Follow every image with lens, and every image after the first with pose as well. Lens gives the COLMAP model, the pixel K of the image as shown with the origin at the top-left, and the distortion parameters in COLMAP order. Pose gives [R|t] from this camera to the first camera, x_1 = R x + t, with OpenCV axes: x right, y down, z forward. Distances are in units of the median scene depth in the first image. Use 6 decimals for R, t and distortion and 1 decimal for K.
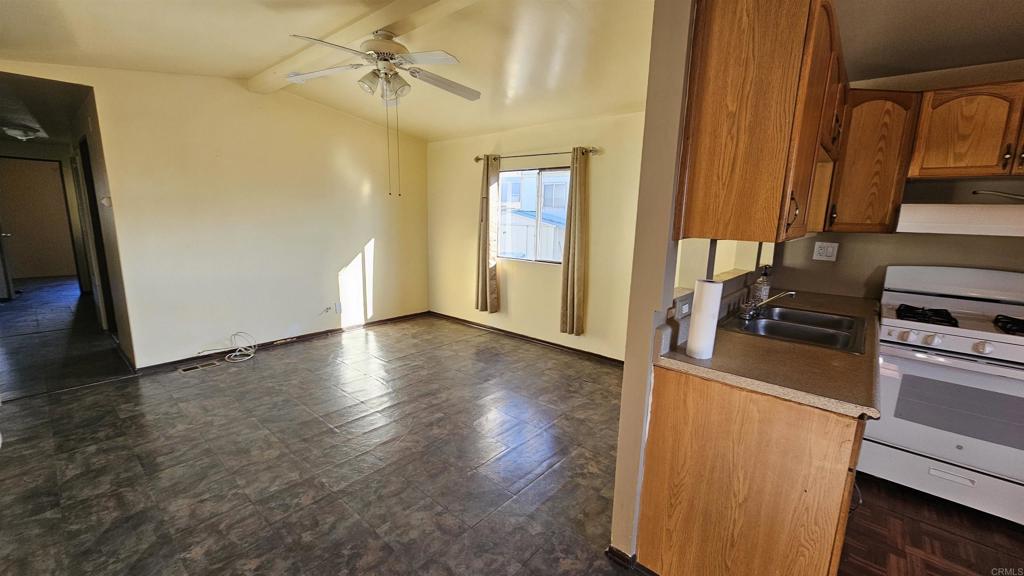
lens RADIAL K [[418.2, 0, 514.1], [0, 418.2, 294.9], [0, 0, 1]] dist [-0.000082, 0.000636]
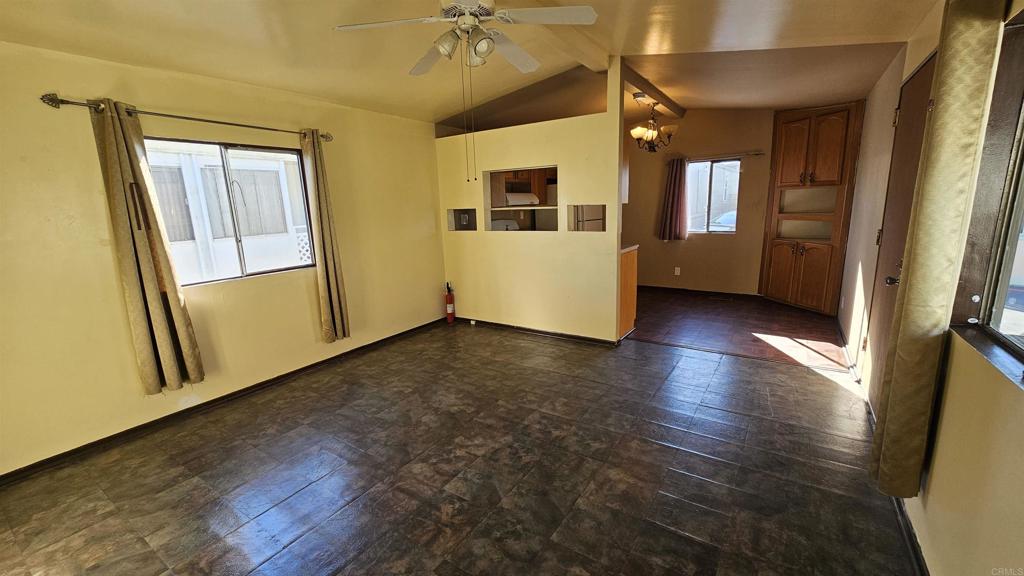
lens RADIAL K [[418.2, 0, 514.9], [0, 418.2, 288.7], [0, 0, 1]] dist [-0.000082, 0.000636]
pose [[-0.133846, -0.216986, 0.966955, -1.382384], [0.219607, 0.944981, 0.242453, -0.261622], [-0.966363, 0.244802, -0.078830, 1.234569]]
